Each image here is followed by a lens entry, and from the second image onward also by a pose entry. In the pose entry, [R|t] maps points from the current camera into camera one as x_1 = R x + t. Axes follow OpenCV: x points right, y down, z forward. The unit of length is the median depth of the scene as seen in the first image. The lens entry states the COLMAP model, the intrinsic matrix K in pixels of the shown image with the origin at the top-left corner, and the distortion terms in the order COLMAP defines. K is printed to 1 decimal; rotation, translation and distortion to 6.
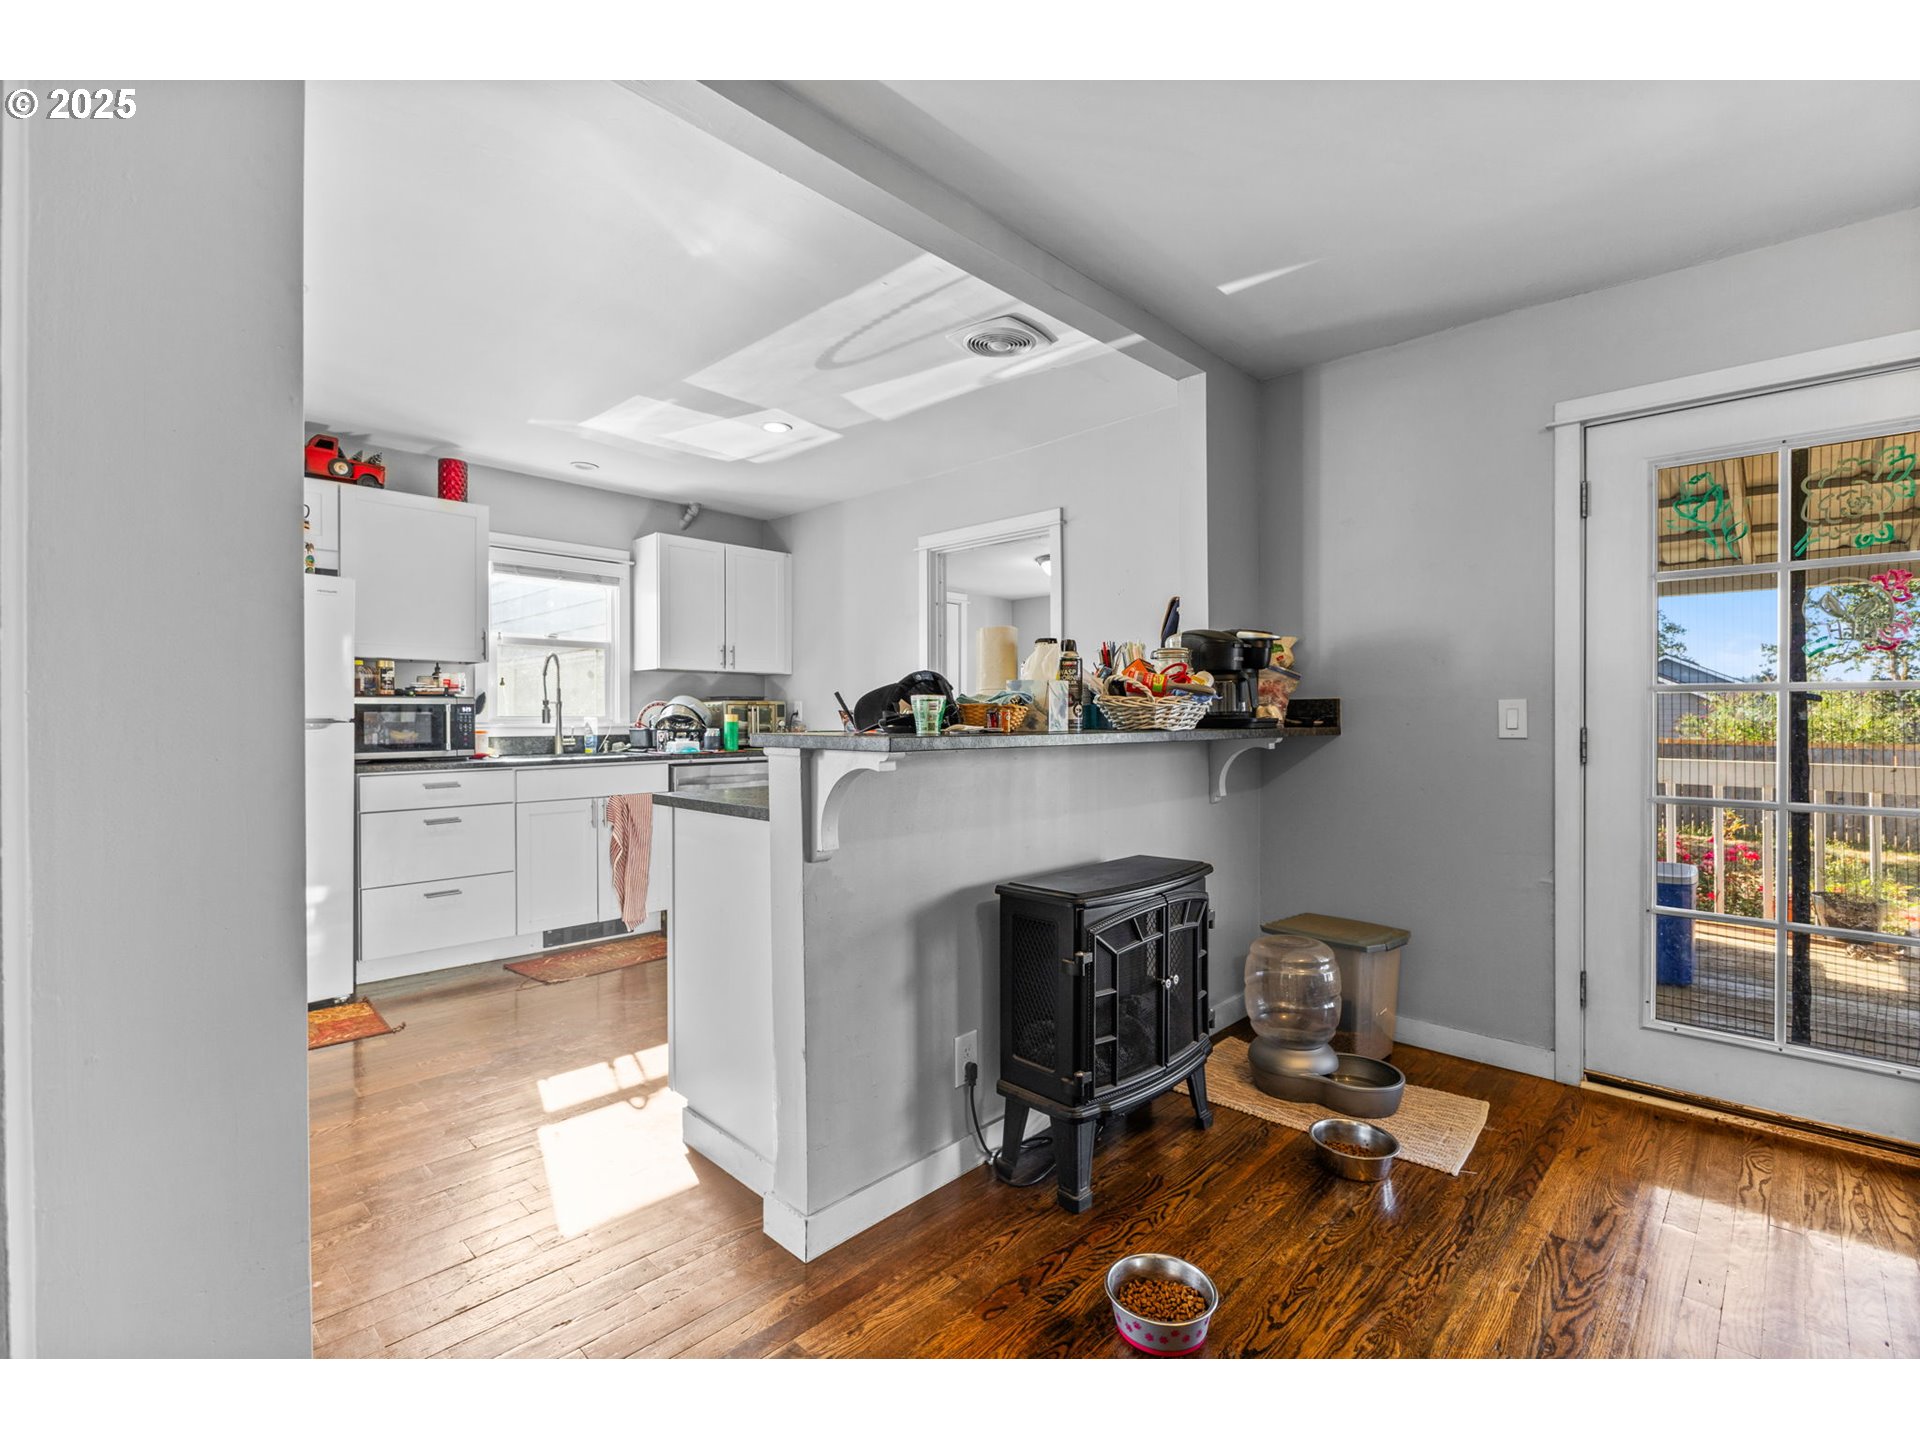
lens RADIAL K [[868.3, 0, 957.7], [0, 868.3, 714.3], [0, 0, 1]] dist [-0.003115, -0.000234]
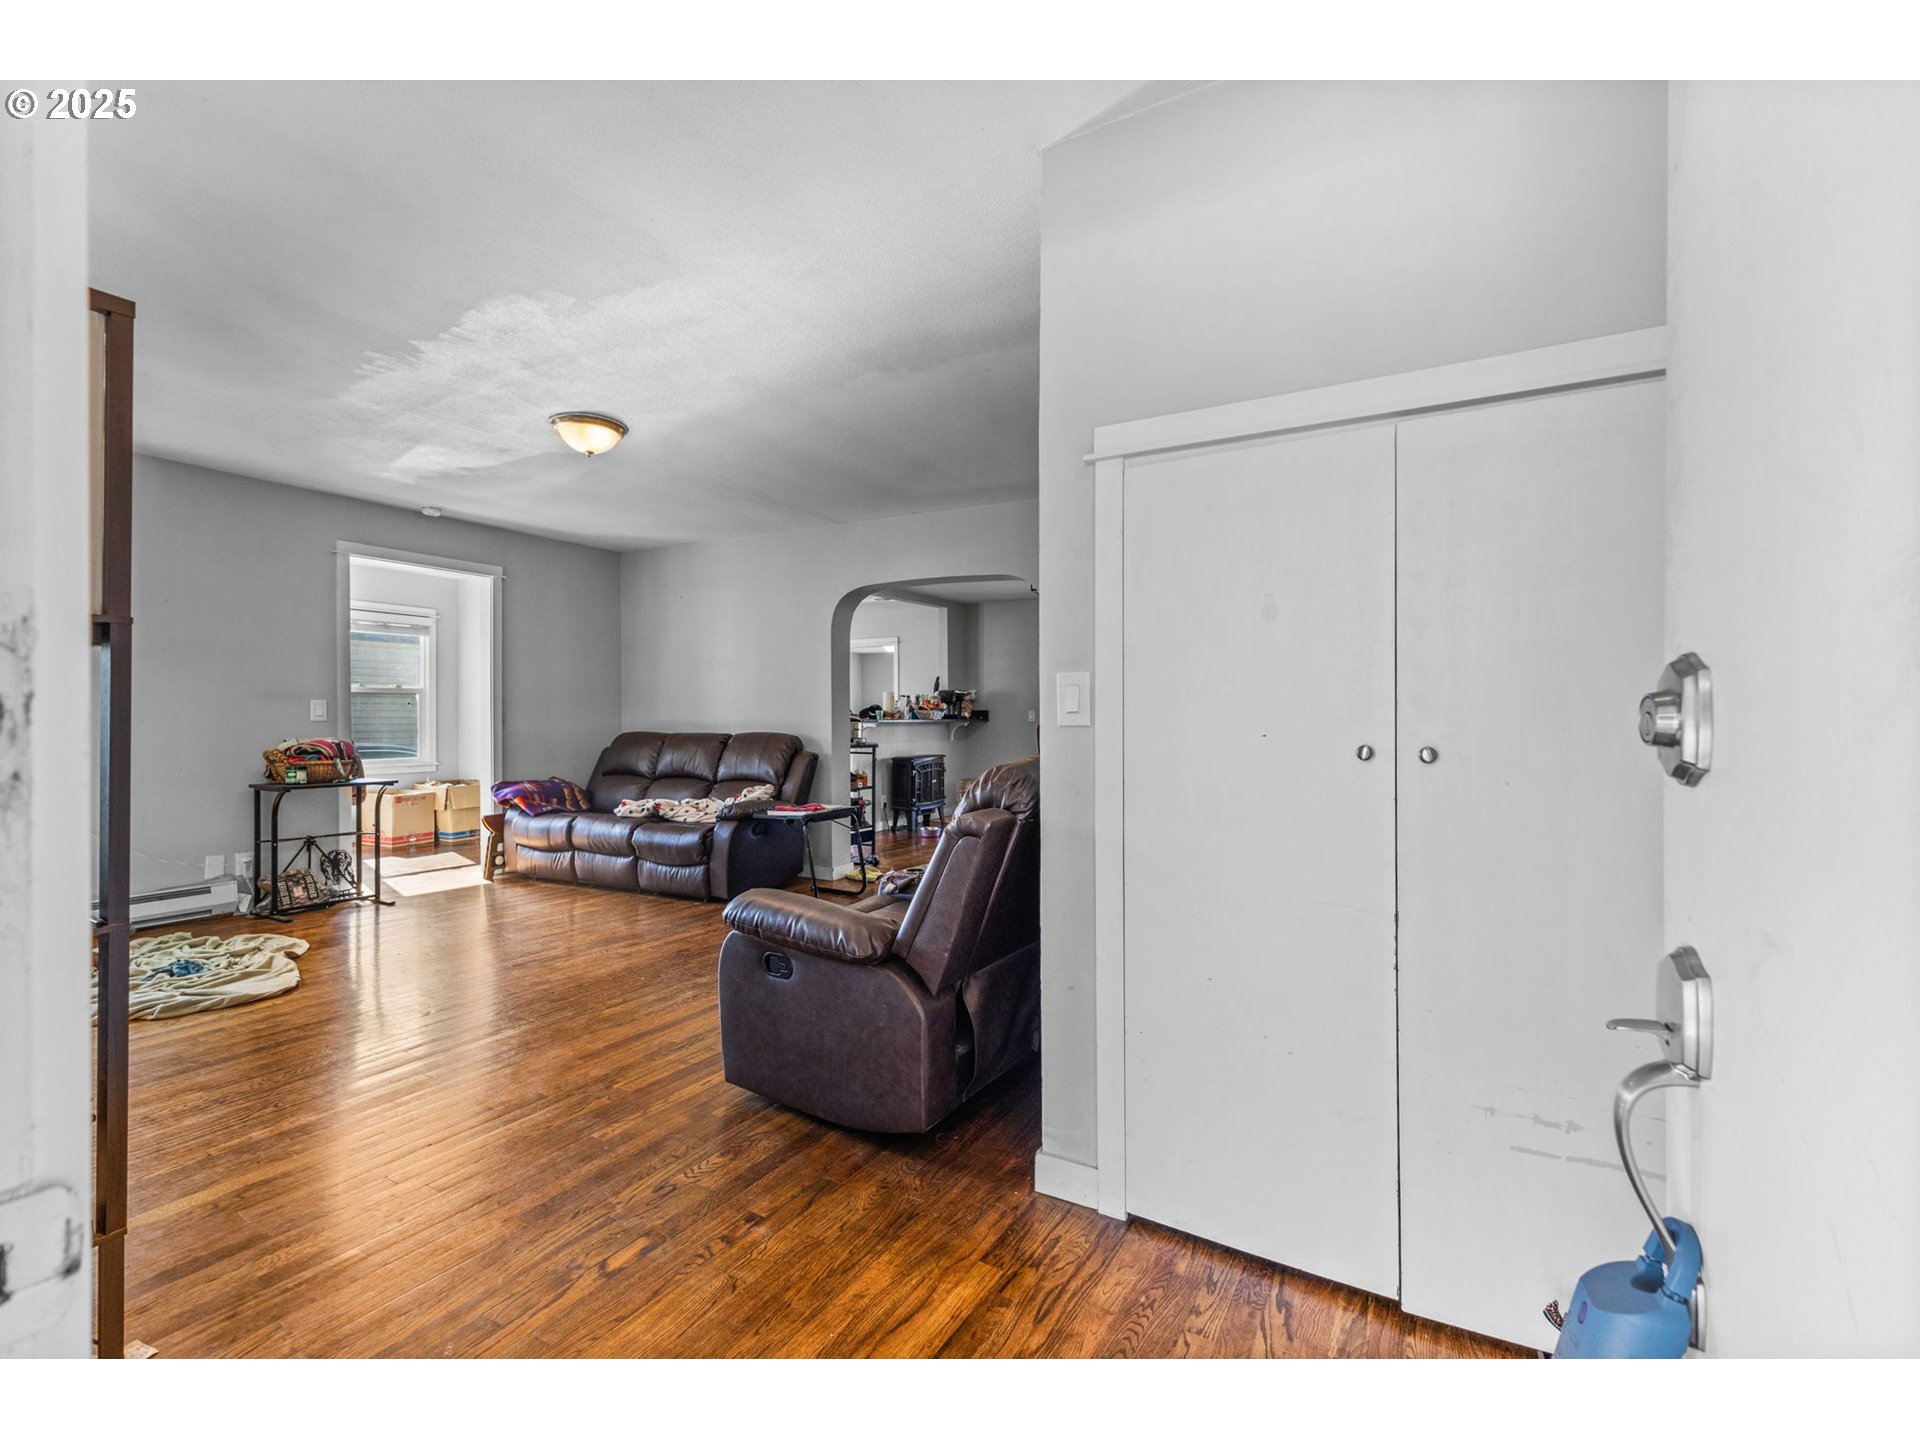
lens RADIAL K [[868.3, 0, 957.7], [0, 868.3, 714.3], [0, 0, 1]] dist [-0.003115, -0.000234]
pose [[0.972625, -0.001812, 0.232374, -0.518718], [0.003667, 0.999965, -0.007554, 0.025304], [-0.232352, 0.008199, 0.972597, -2.618009]]
